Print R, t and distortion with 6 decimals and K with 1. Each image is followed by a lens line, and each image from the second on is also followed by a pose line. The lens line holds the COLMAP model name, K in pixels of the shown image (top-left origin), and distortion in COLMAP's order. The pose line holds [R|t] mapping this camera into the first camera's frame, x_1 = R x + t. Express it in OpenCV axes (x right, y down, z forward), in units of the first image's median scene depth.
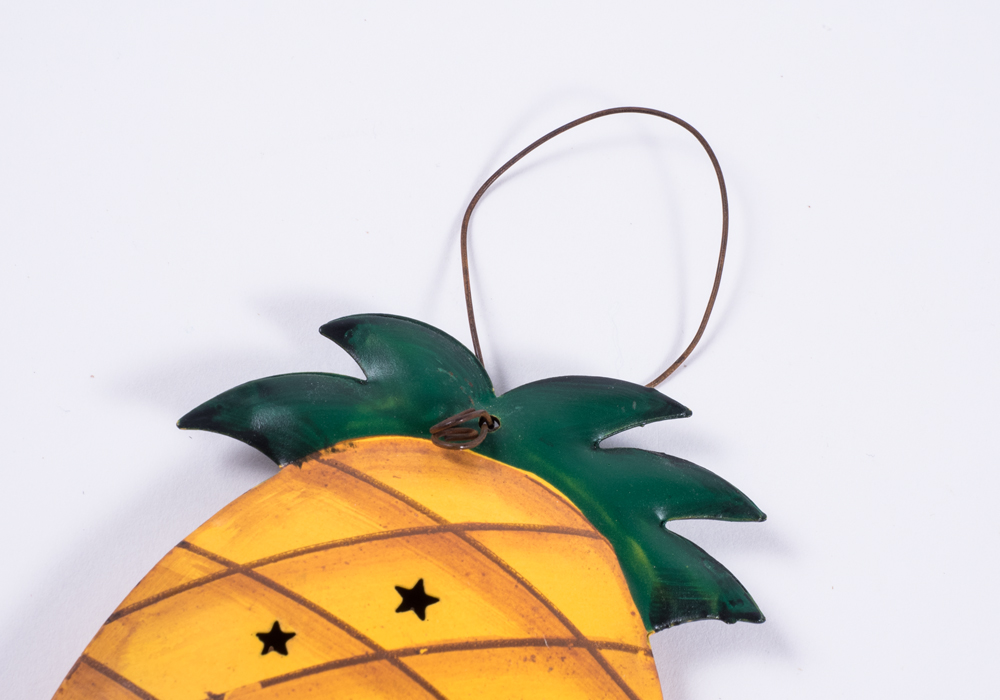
lens RADIAL K [[3075.8, 0, 500.6], [0, 3075.8, 349.5], [0, 0, 1]] dist [0.079351, 0.000000]
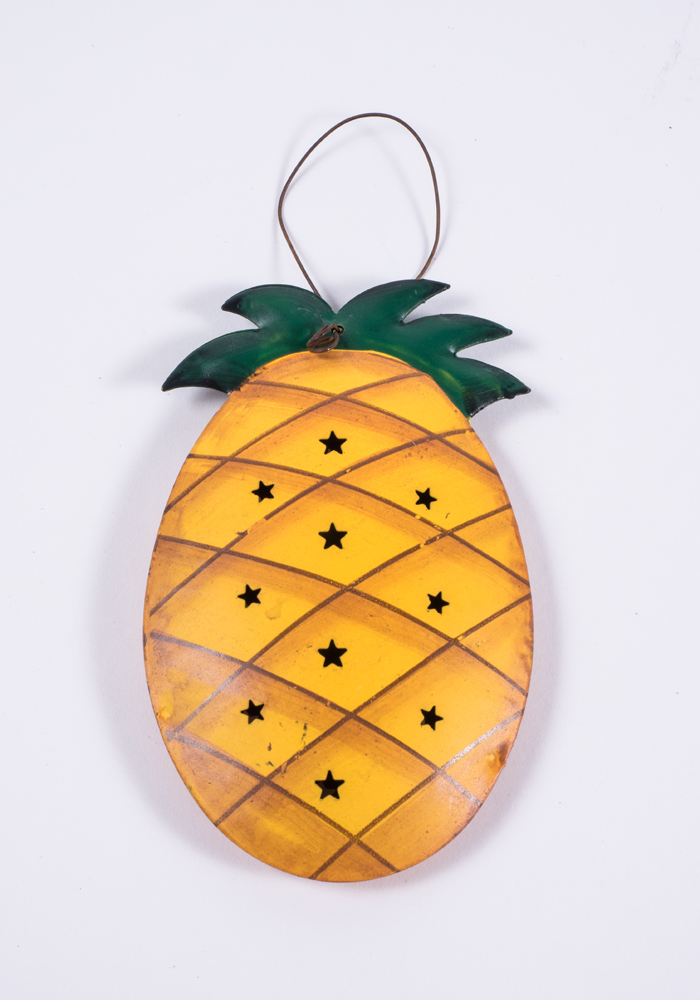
lens RADIAL K [[2007.6, 0, 349.1], [0, 2007.6, 500.1], [0, 0, 1]] dist [0.118771, 0.000000]
pose [[0.949458, -0.313865, -0.004266, -0.022987], [0.312202, 0.942842, 0.116525, -0.014805], [-0.032551, -0.111967, 0.993179, -0.097739]]
